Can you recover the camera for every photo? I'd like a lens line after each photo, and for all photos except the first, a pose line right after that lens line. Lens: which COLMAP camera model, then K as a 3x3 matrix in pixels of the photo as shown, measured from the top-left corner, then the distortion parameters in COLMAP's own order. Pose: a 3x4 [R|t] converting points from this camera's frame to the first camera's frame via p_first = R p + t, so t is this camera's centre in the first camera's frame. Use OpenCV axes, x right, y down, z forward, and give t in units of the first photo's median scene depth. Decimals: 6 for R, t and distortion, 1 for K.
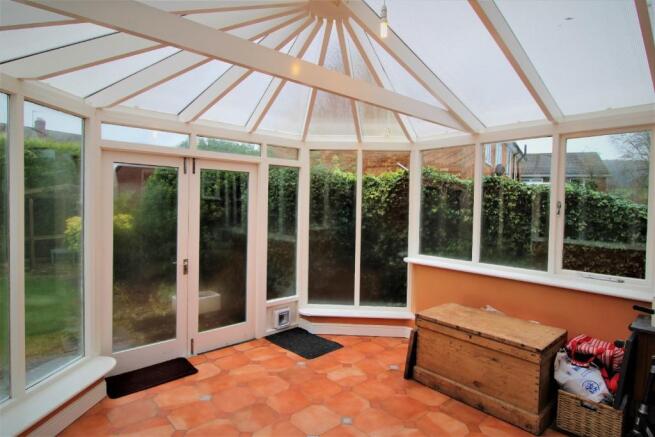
lens RADIAL K [[354.7, 0, 327.0], [0, 354.7, 218.3], [0, 0, 1]] dist [-0.005237, -0.001367]
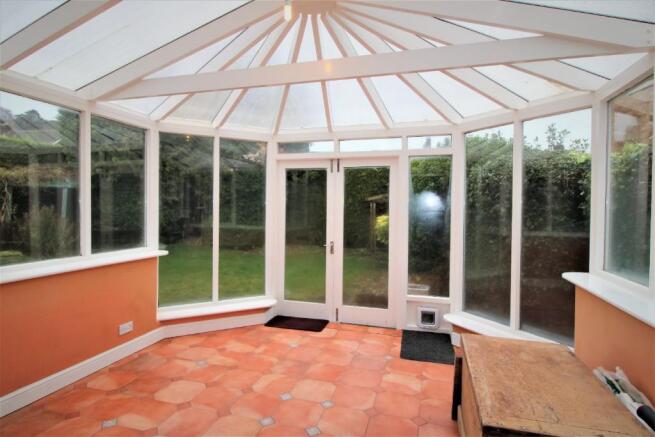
lens RADIAL K [[354.7, 0, 327.1], [0, 354.7, 214.7], [0, 0, 1]] dist [-0.005237, -0.001367]
pose [[0.533803, 0.010390, -0.845545, 0.645838], [-0.038752, 0.999175, -0.012187, 0.038371], [0.844720, 0.039272, 0.533765, 0.324846]]
